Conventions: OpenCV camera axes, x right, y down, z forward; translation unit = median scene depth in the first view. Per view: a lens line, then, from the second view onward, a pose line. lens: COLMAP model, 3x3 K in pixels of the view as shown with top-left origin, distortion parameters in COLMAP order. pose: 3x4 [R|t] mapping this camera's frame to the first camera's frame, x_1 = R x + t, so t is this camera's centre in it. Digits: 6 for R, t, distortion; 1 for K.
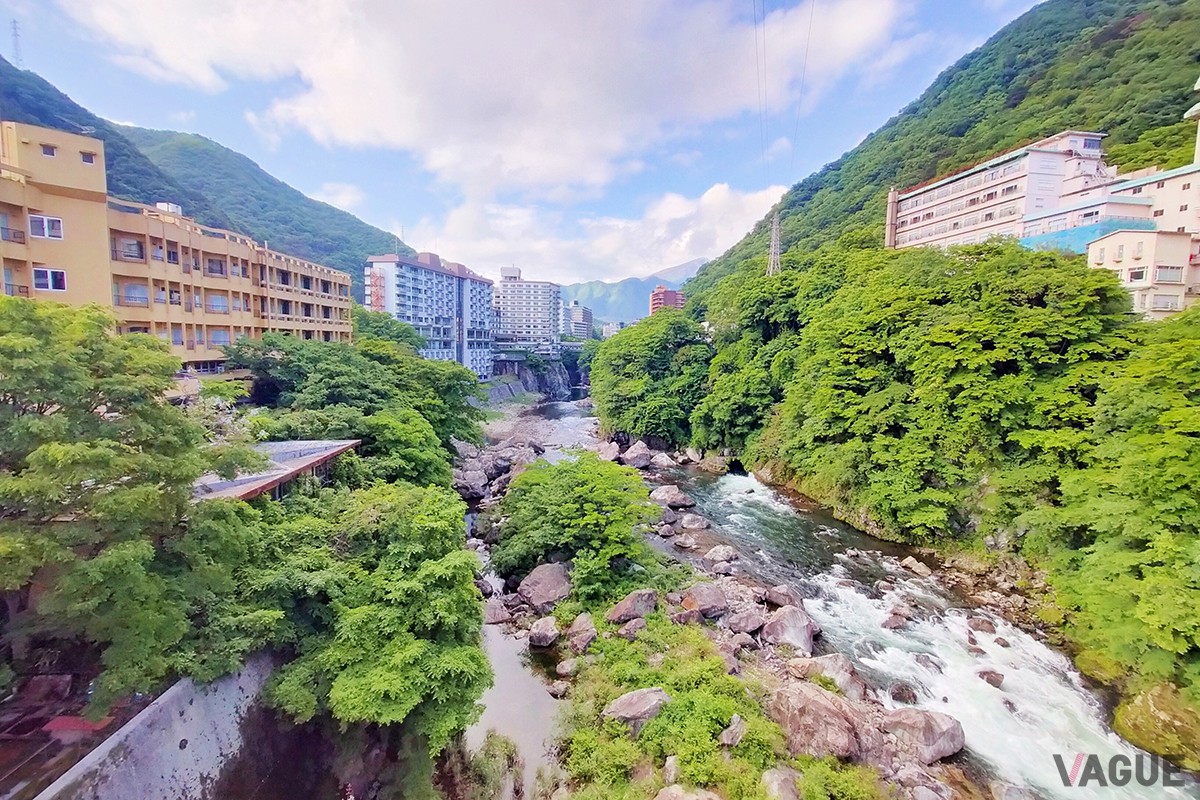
lens RADIAL K [[543.5, 0, 601.3], [0, 543.5, 393.6], [0, 0, 1]] dist [0.002714, 0.001269]
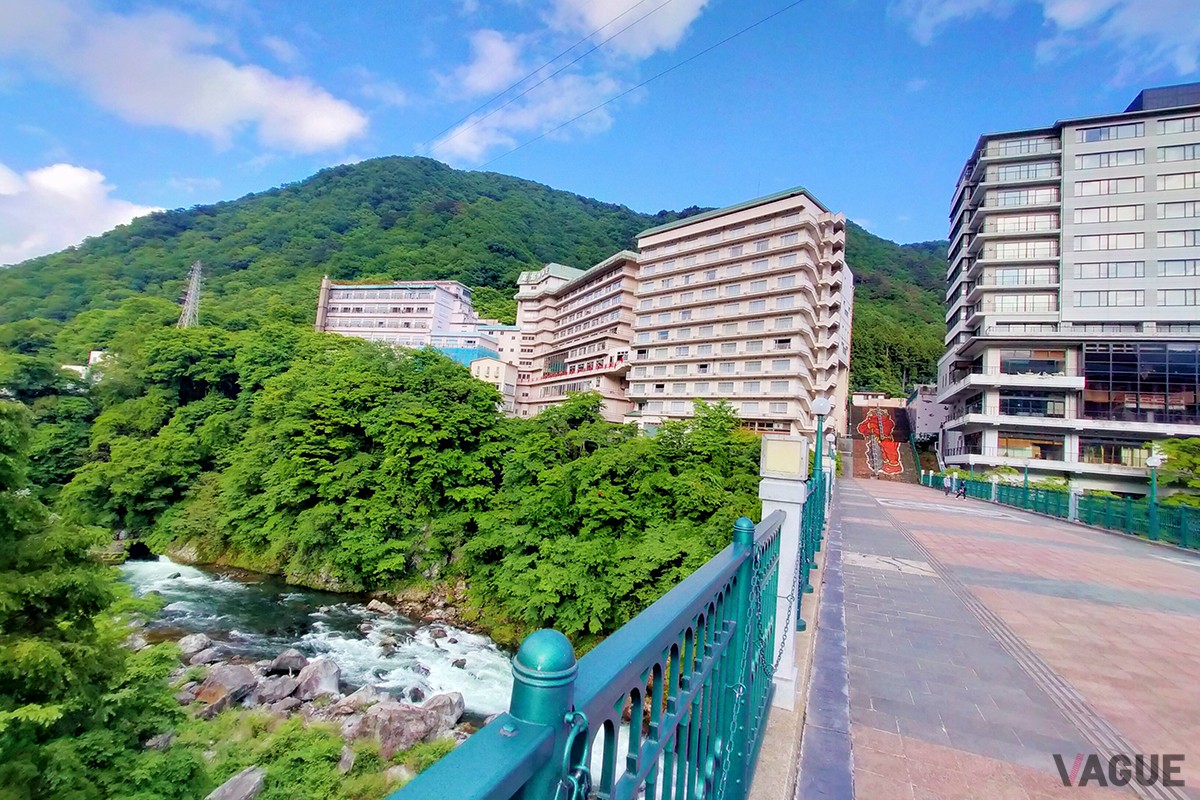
lens RADIAL K [[543.5, 0, 601.3], [0, 543.5, 393.6], [0, 0, 1]] dist [0.002714, 0.001269]
pose [[0.479767, 0.109732, 0.870507, -0.271021], [-0.003006, 0.992348, -0.123434, -0.003066], [-0.877391, 0.056603, 0.476426, -0.029102]]
